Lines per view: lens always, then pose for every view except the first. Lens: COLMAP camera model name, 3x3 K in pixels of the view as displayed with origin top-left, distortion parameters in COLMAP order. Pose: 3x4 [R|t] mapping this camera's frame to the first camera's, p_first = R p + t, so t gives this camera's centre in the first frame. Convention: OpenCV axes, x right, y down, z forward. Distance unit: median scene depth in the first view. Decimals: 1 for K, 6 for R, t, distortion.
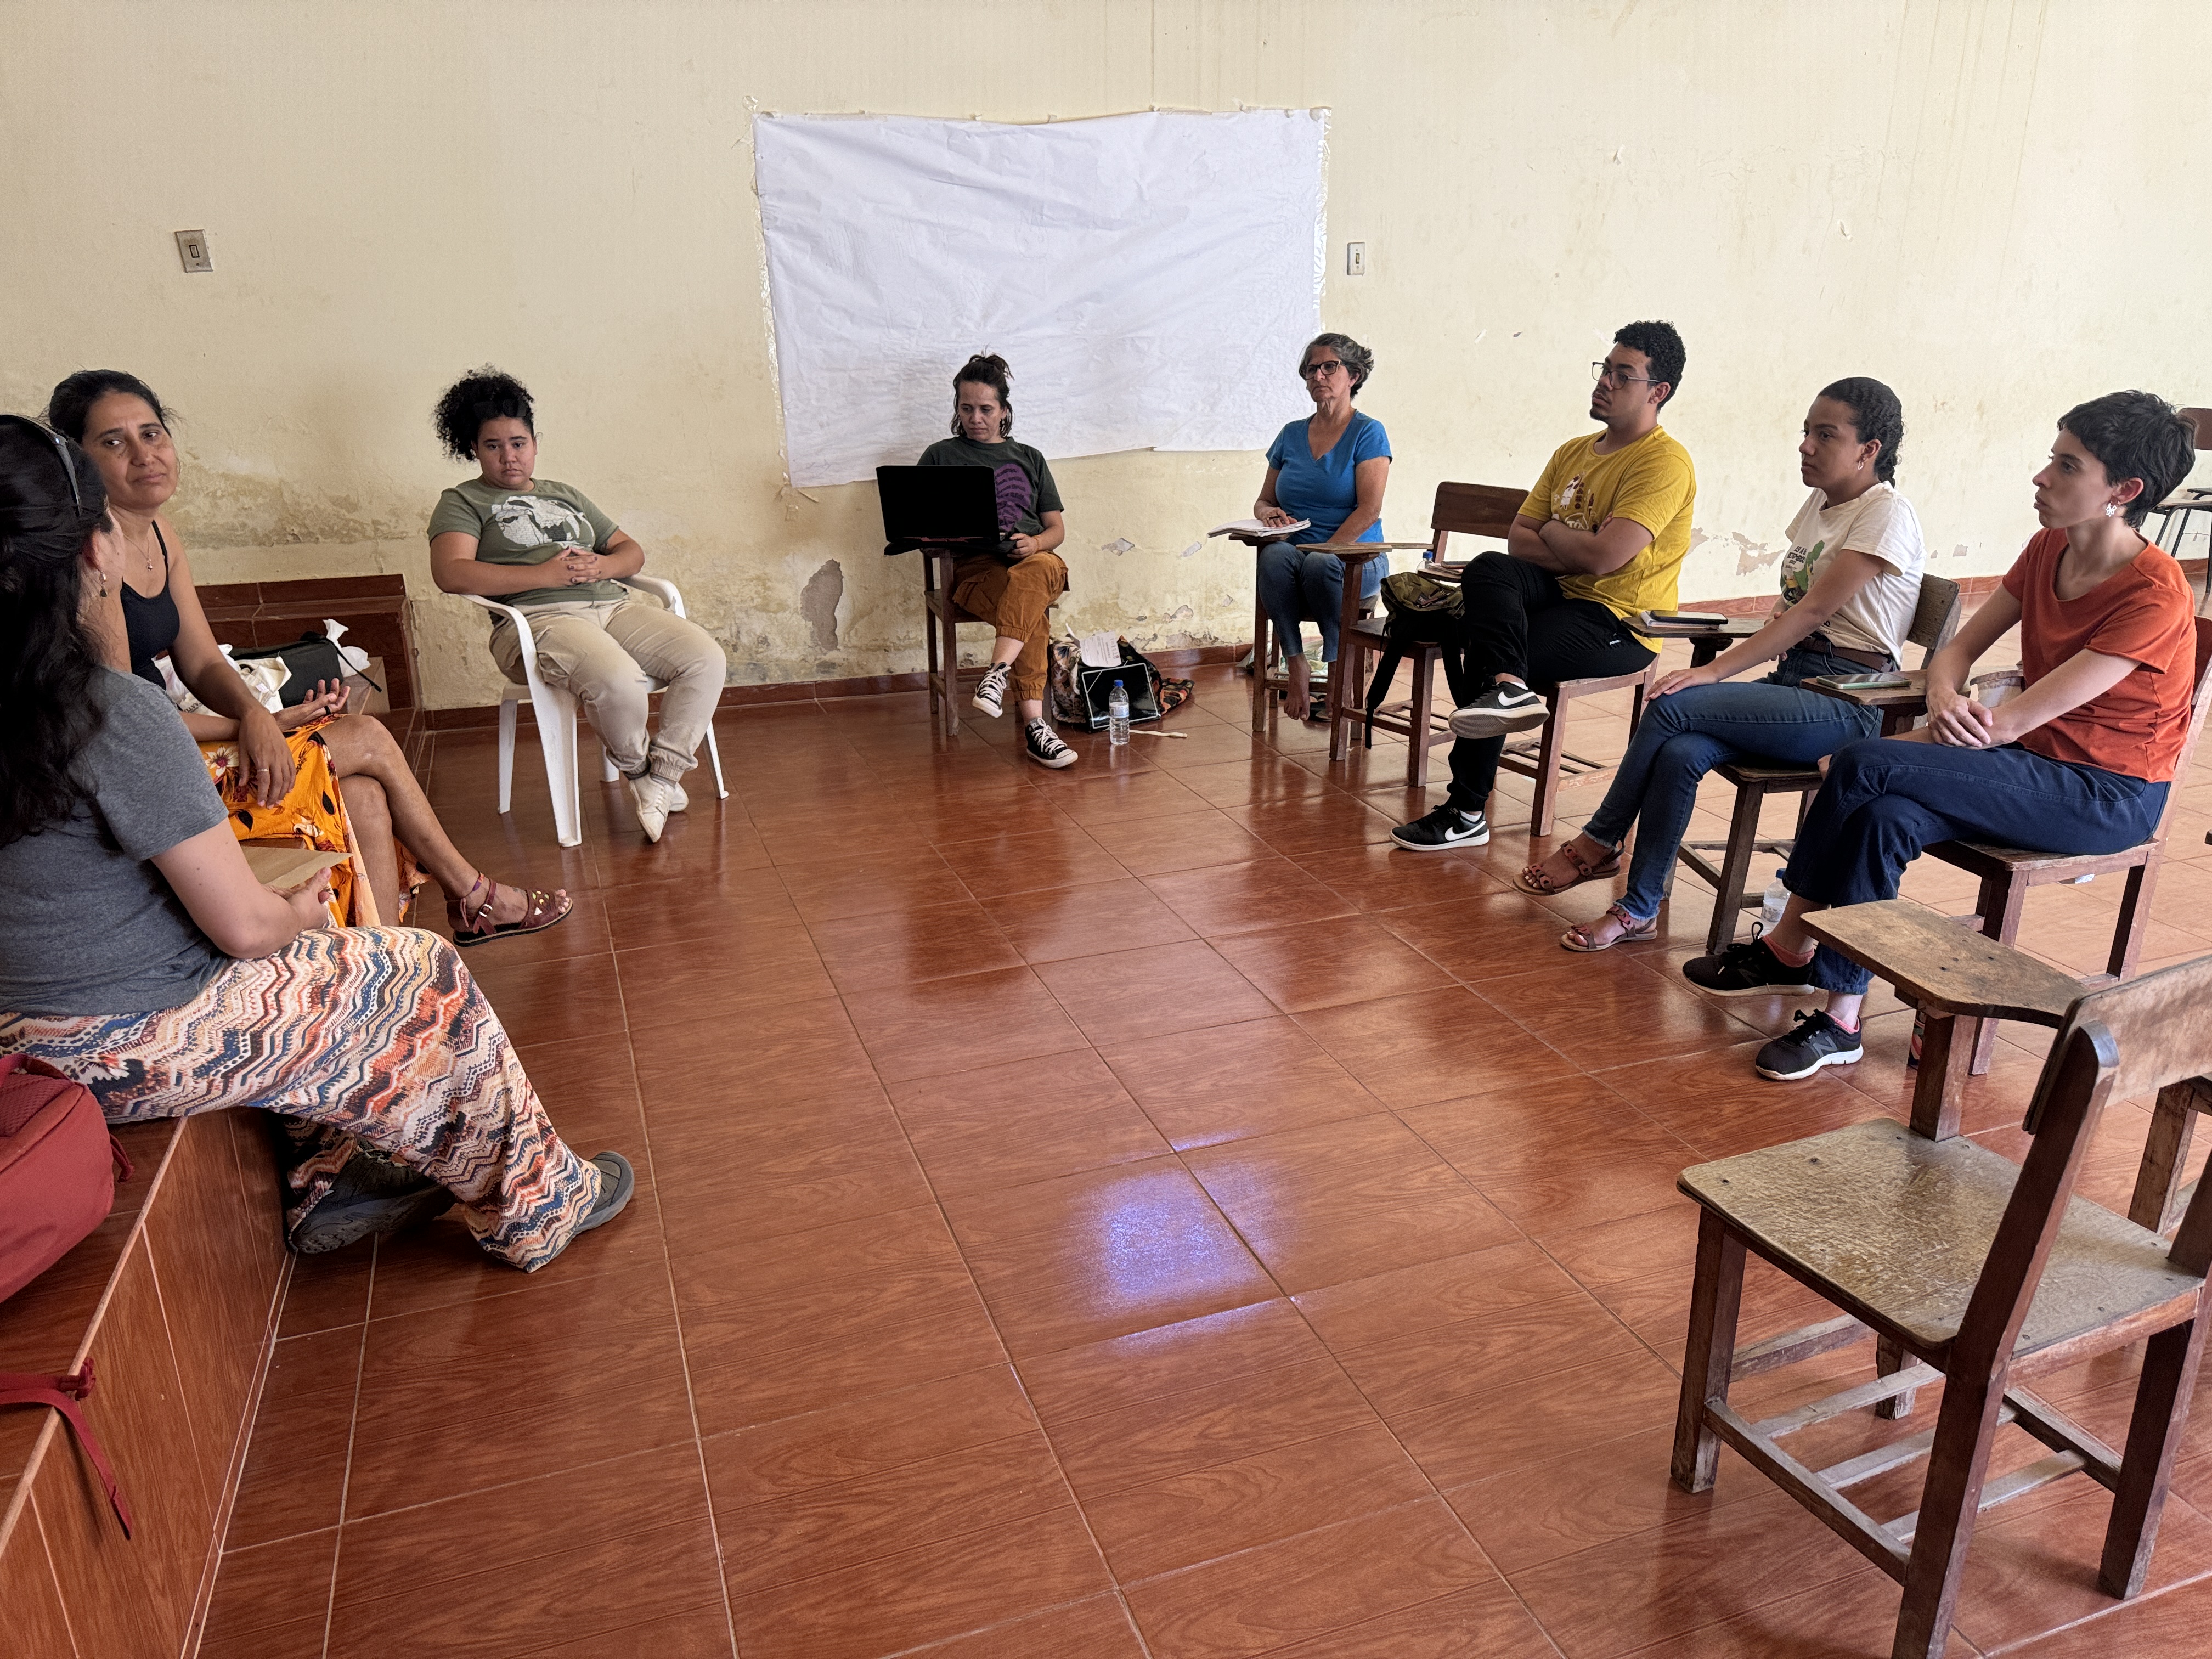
lens RADIAL K [[1619.7, 0, 1121.0], [0, 1619.7, 867.1], [0, 0, 1]] dist [0.098770, -0.137520]
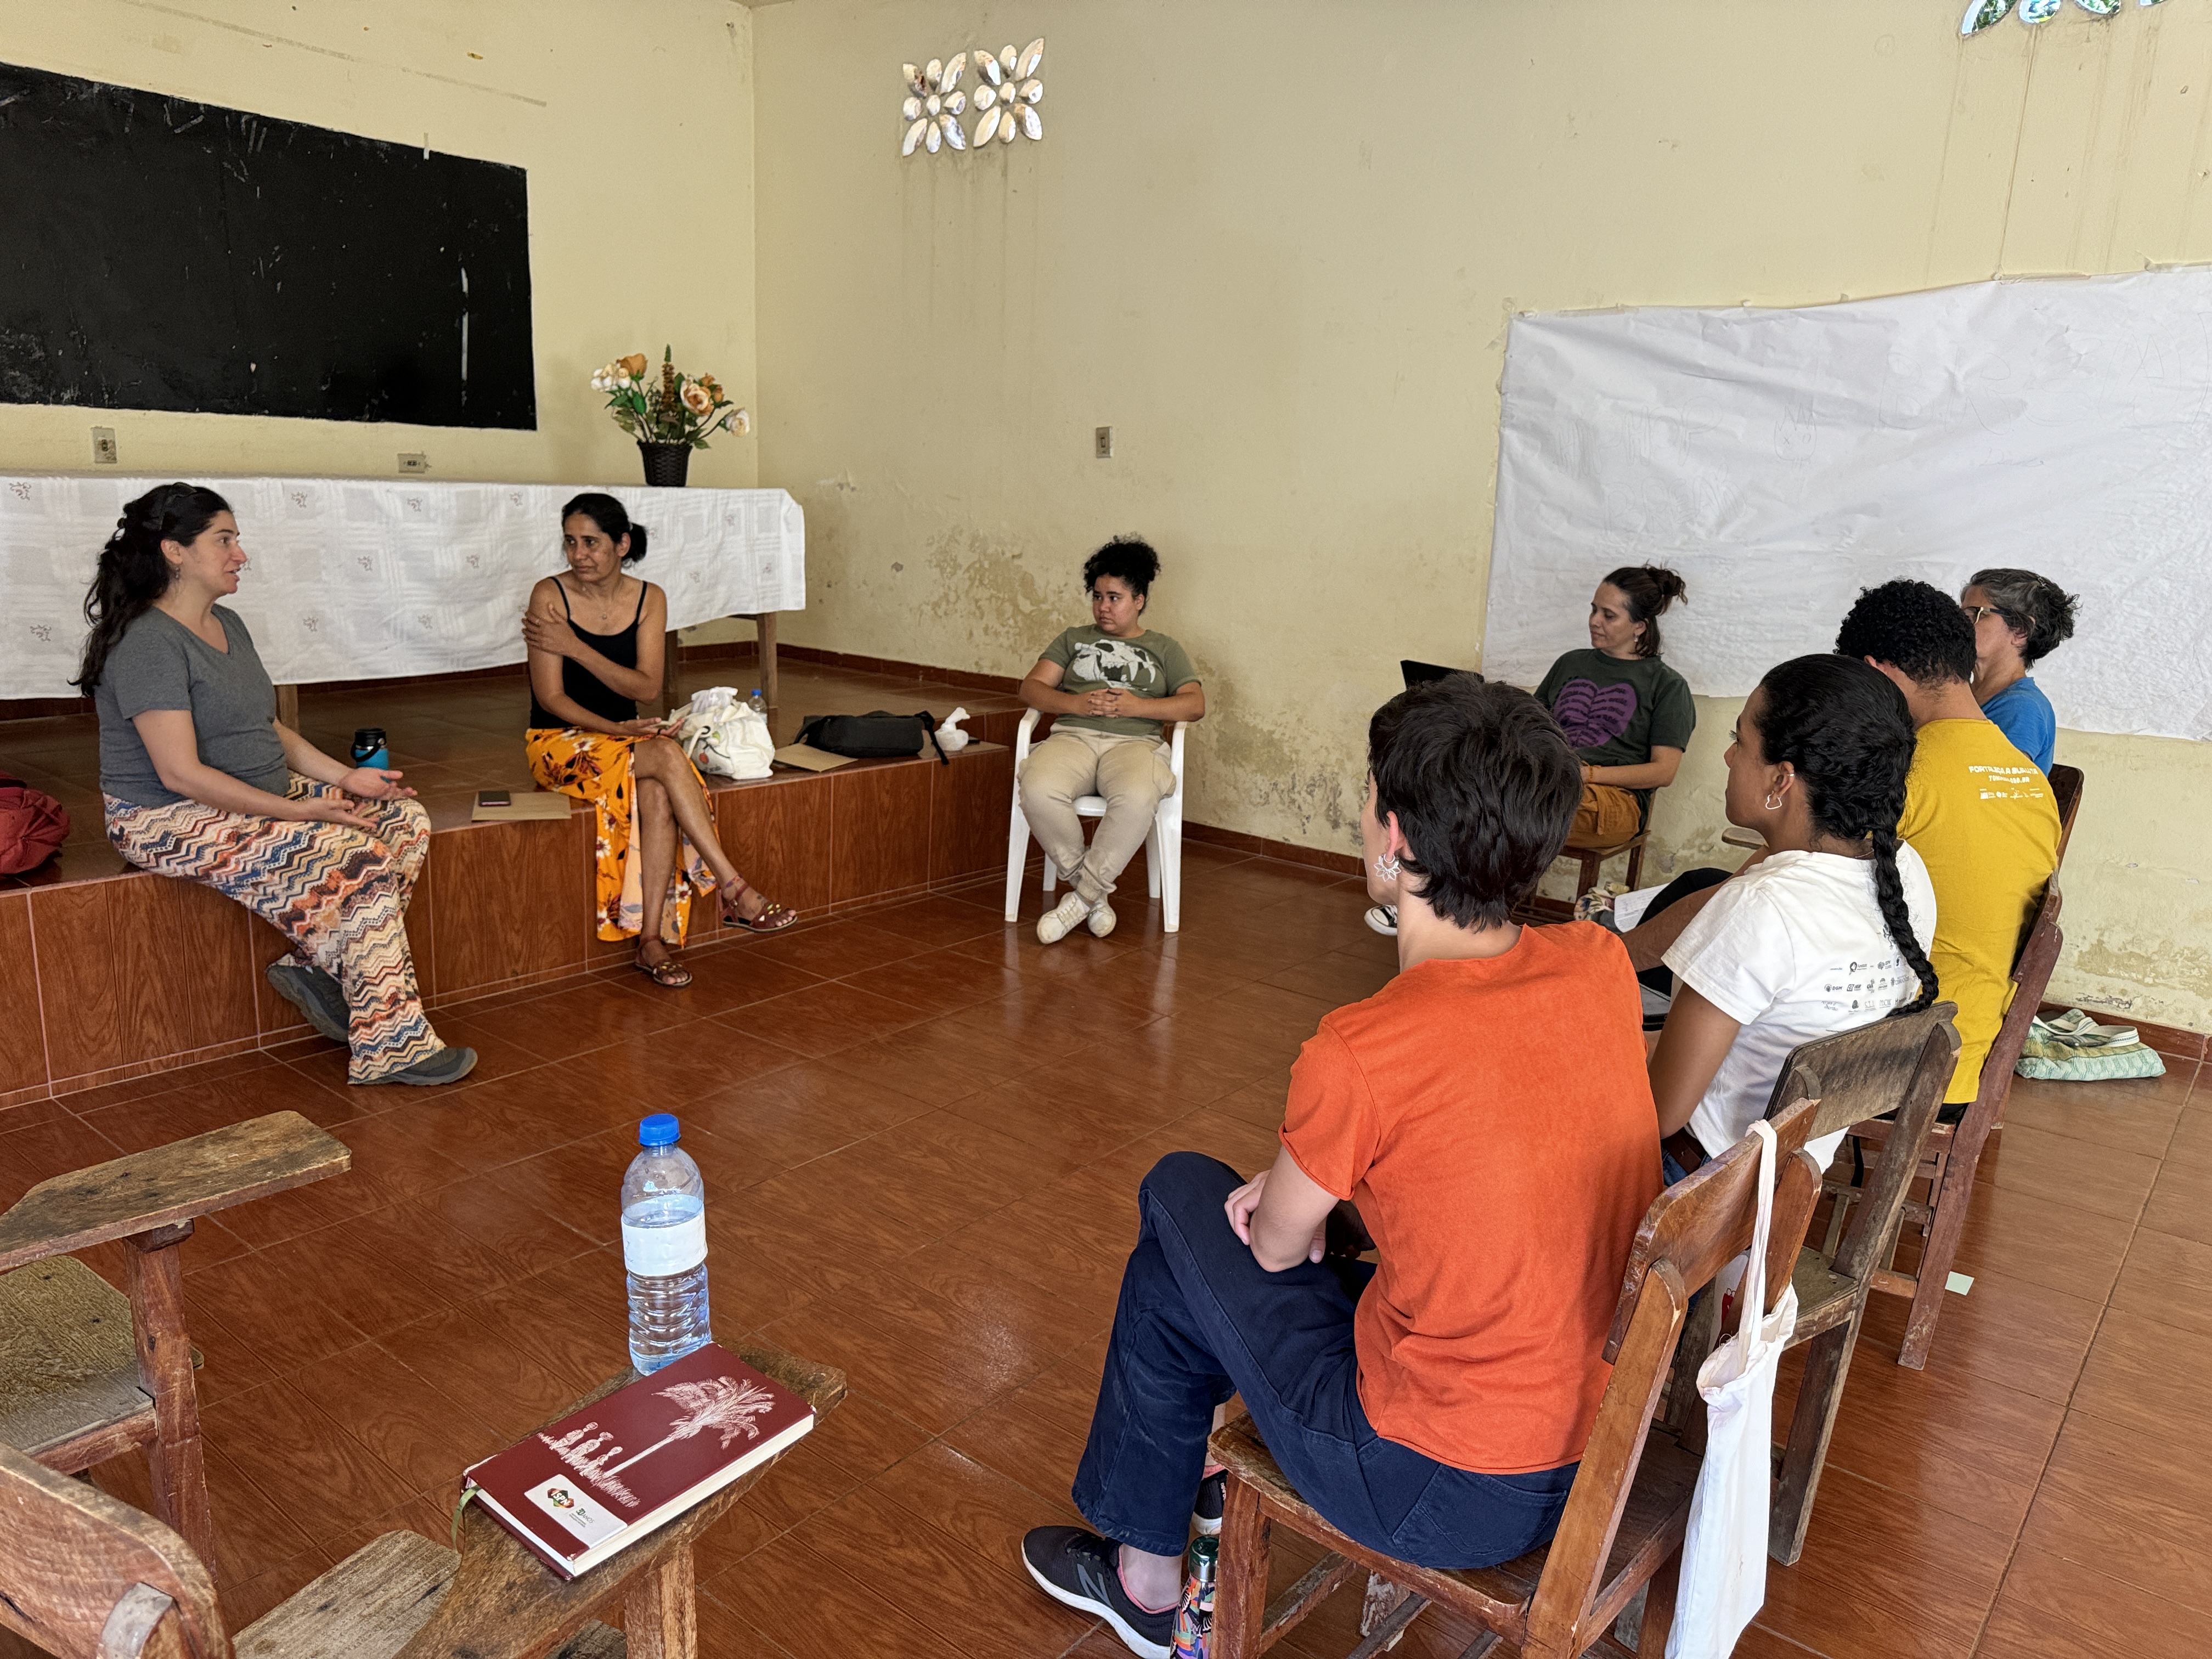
lens RADIAL K [[1619.7, 0, 1121.0], [0, 1619.7, 867.1], [0, 0, 1]] dist [0.098770, -0.137520]
pose [[0.487658, 0.231173, -0.841872, 0.546205], [-0.336465, 0.939579, 0.063104, -0.120693], [0.805594, 0.252487, 0.535975, 0.343837]]
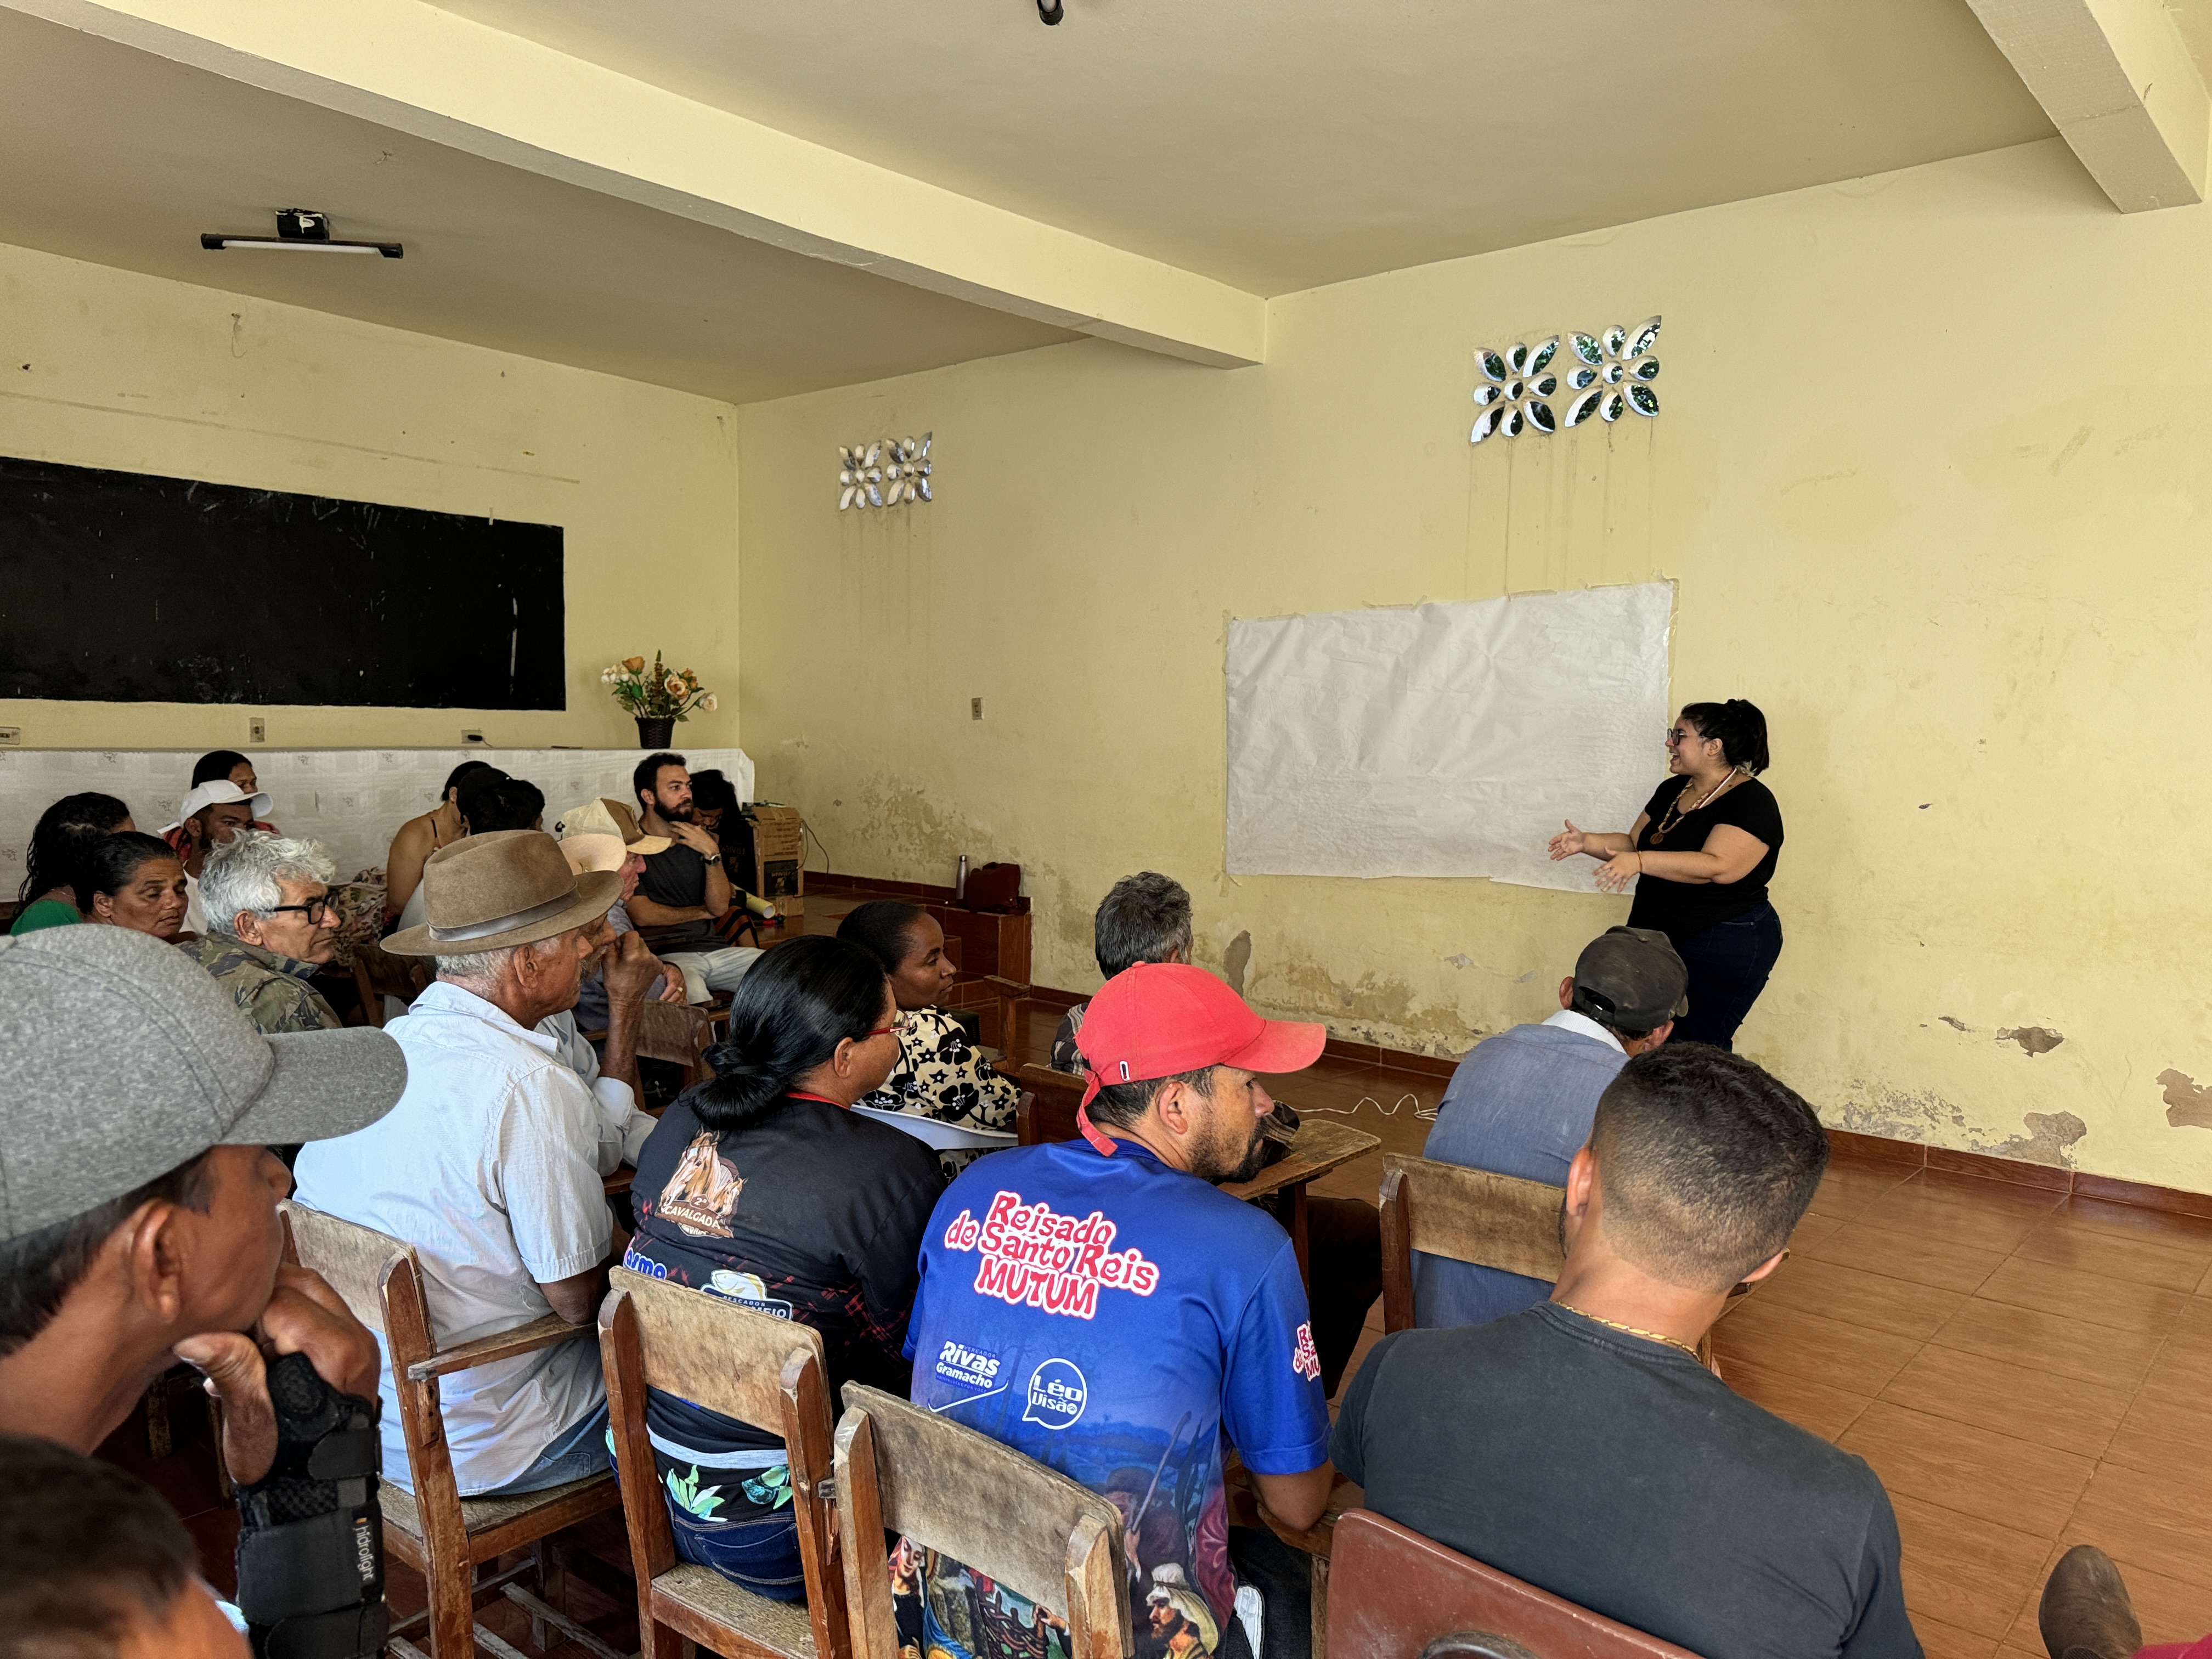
lens RADIAL K [[1619.7, 0, 1121.0], [0, 1619.7, 867.1], [0, 0, 1]] dist [0.098770, -0.137520]
pose [[0.459044, 0.093751, -0.883453, 0.921301], [-0.319007, 0.945492, -0.065423, -0.123458], [0.829164, 0.311860, 0.463930, 0.315871]]
